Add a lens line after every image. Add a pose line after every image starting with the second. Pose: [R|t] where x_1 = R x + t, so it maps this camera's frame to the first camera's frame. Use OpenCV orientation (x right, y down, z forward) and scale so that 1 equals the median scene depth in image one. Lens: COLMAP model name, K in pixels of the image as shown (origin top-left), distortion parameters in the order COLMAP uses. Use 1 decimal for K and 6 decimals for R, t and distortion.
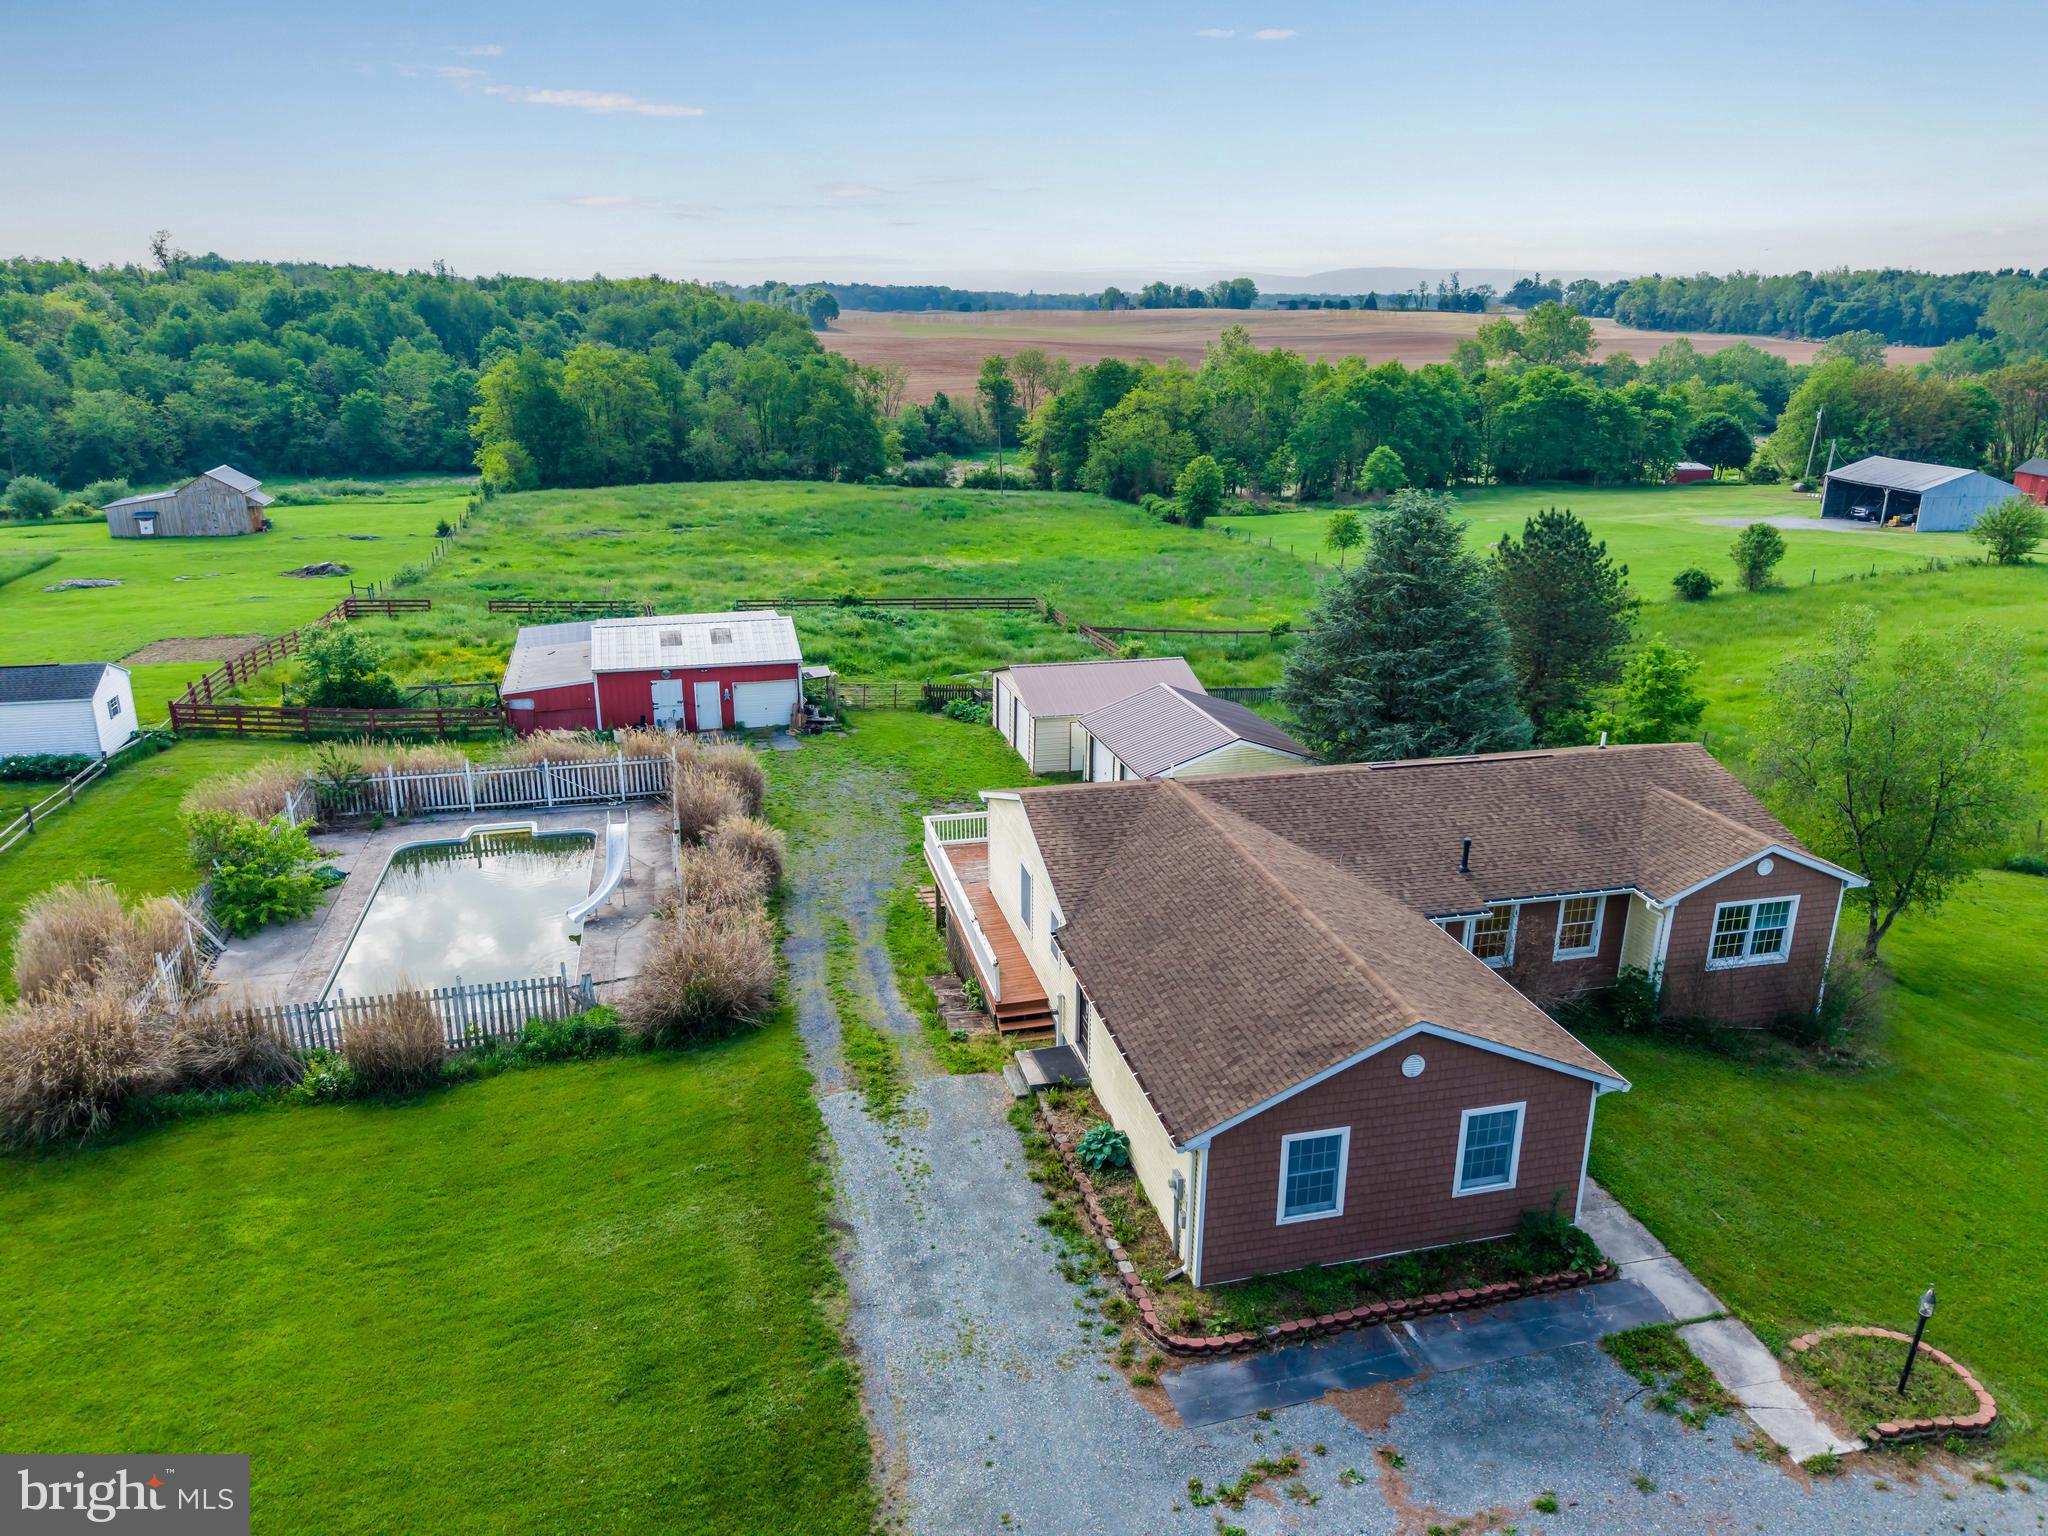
lens RADIAL K [[1378.3, 0, 1024.0], [0, 1378.3, 768.0], [0, 0, 1]] dist [0.026571, -0.039529]
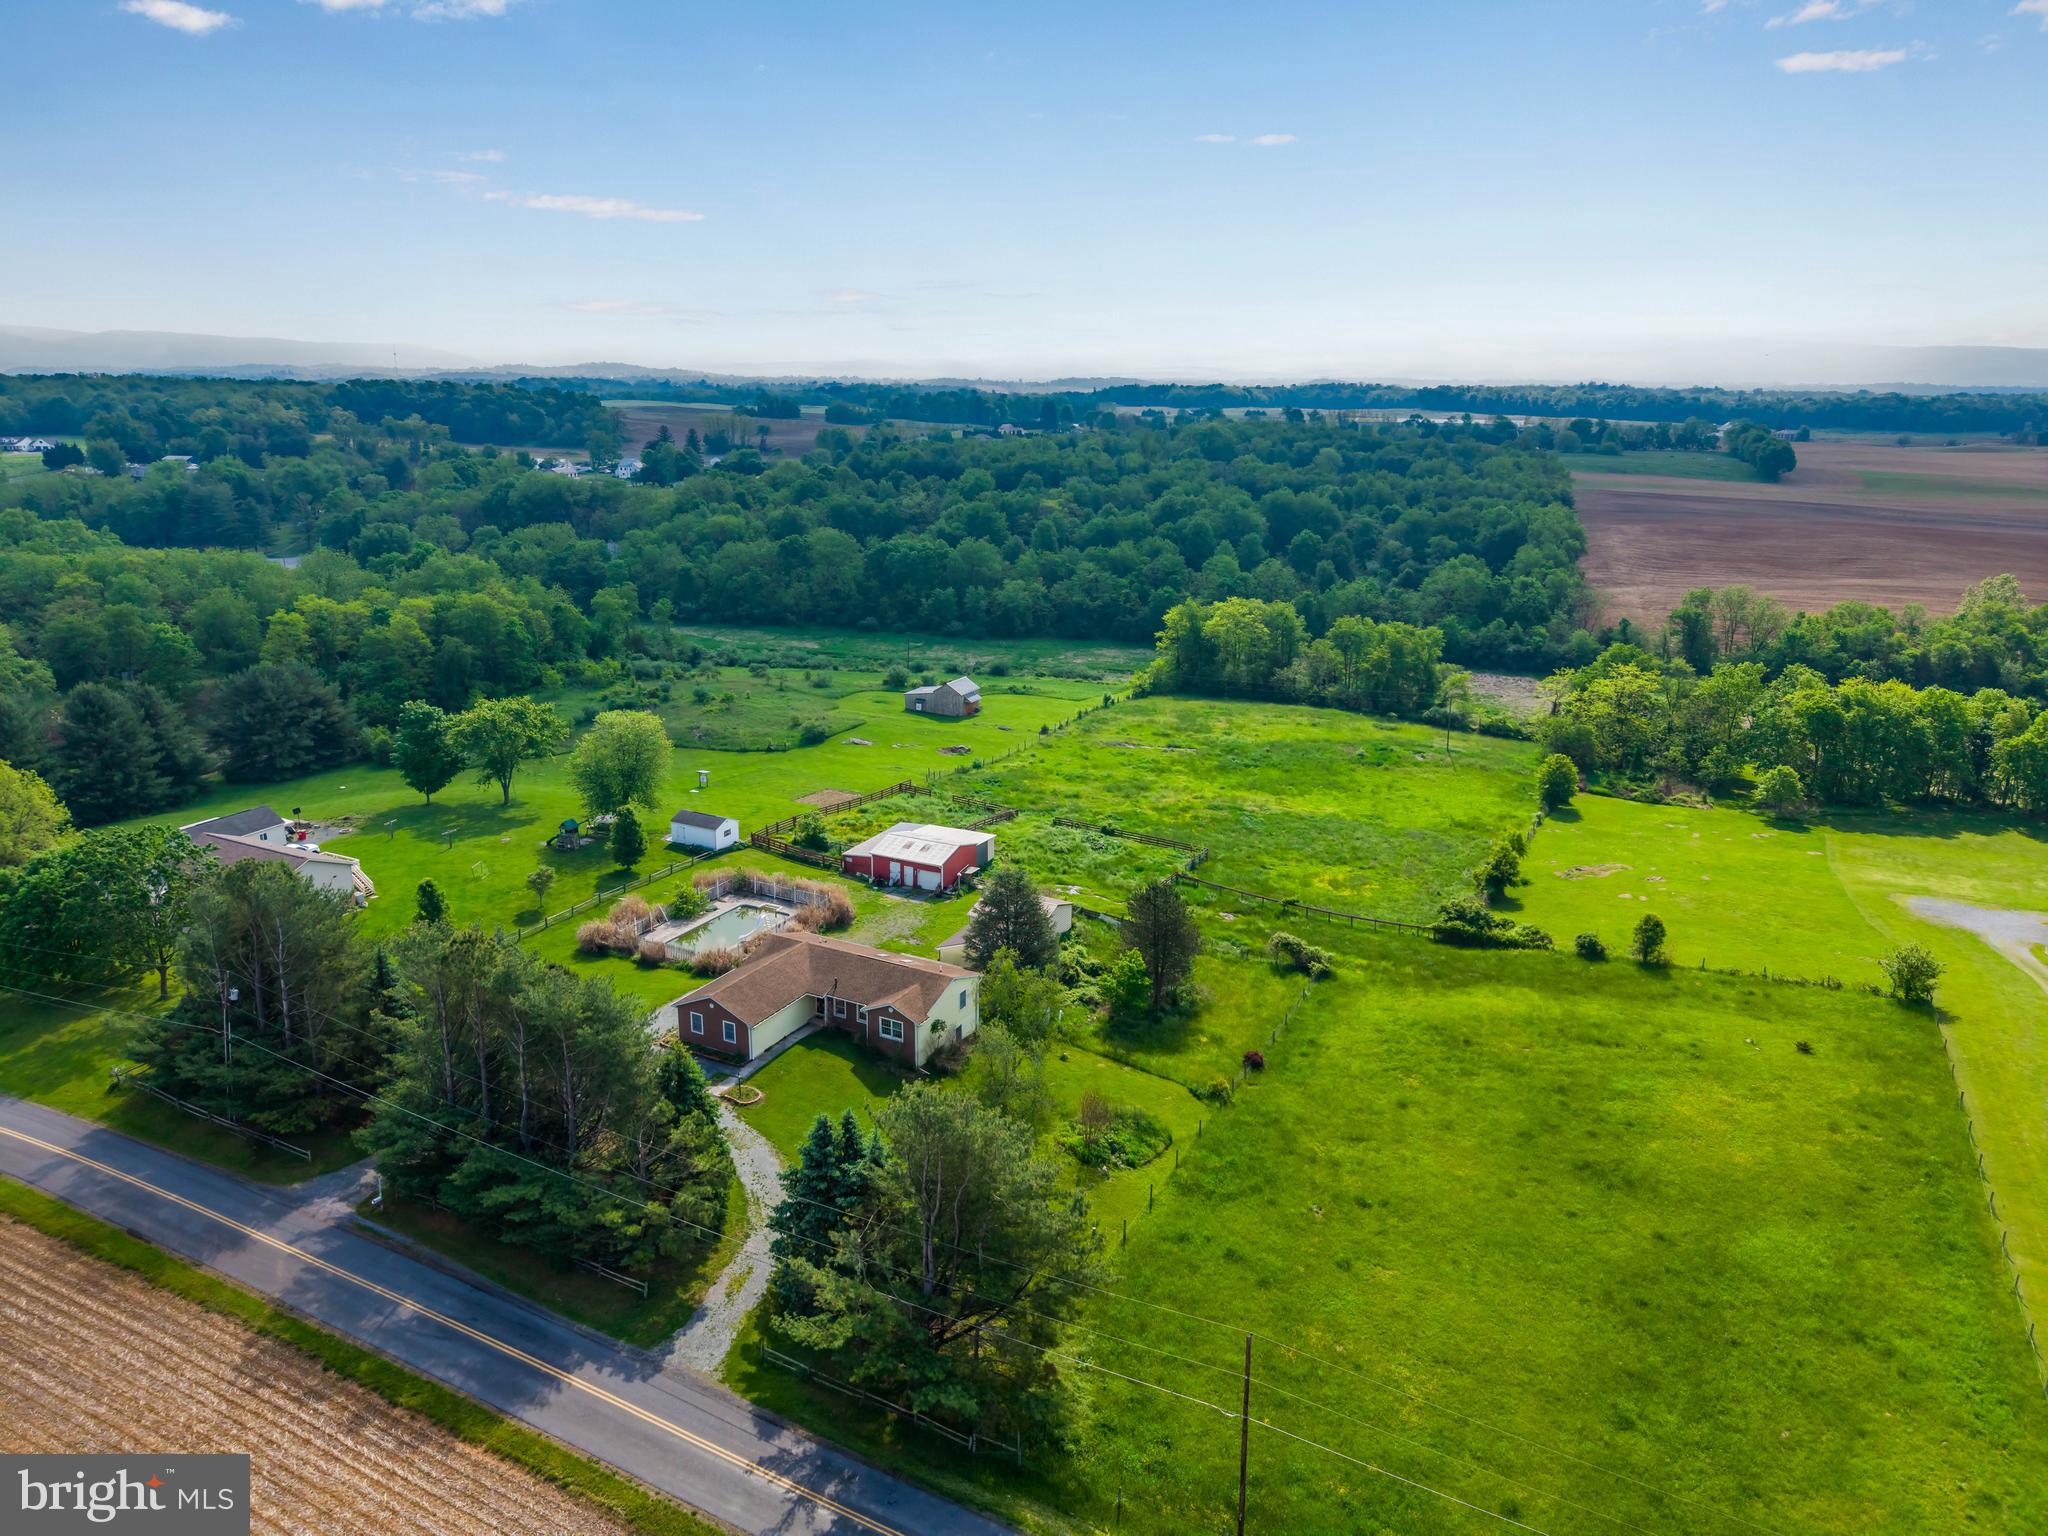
lens RADIAL K [[1355.4, 0, 1024.0], [0, 1355.4, 768.0], [0, 0, 1]] dist [0.102545, -0.124081]
pose [[0.745965, 0.185193, -0.639719, 1.401793], [-0.218423, 0.975461, 0.027688, -0.337636], [0.629148, 0.119075, 0.768110, -0.724192]]
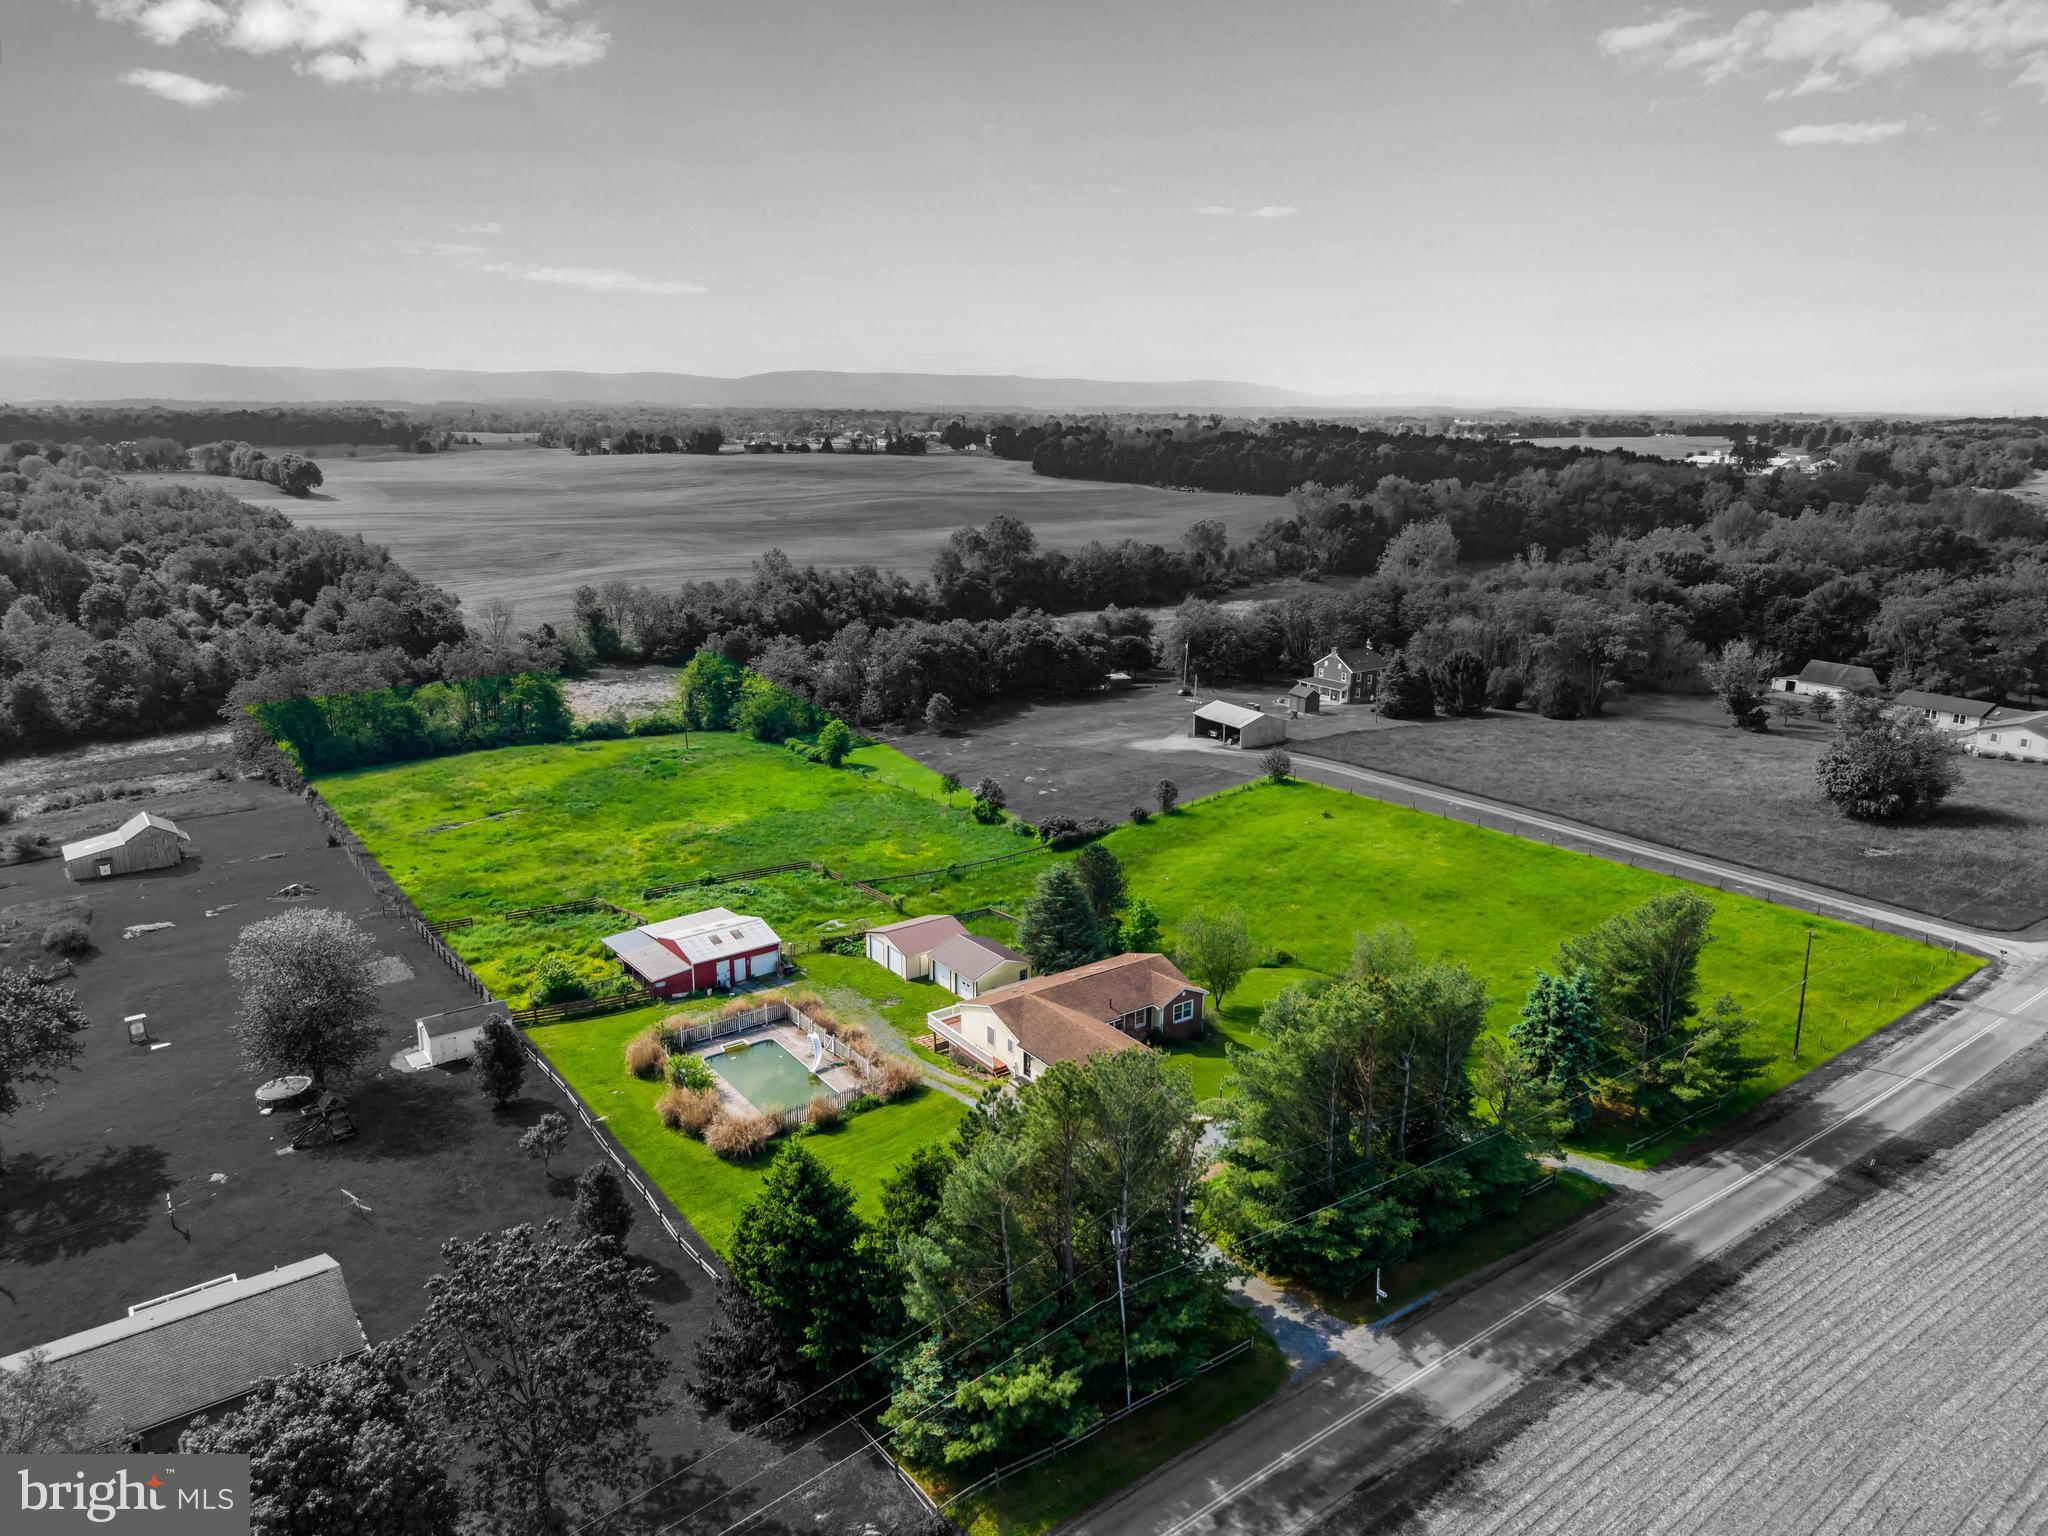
lens RADIAL K [[1355.4, 0, 1024.0], [0, 1355.4, 768.0], [0, 0, 1]] dist [0.102545, -0.124081]
pose [[0.925292, -0.100991, 0.365563, -0.553515], [0.123883, 0.991504, -0.039649, -0.213029], [-0.358453, 0.081974, 0.929942, -1.117648]]
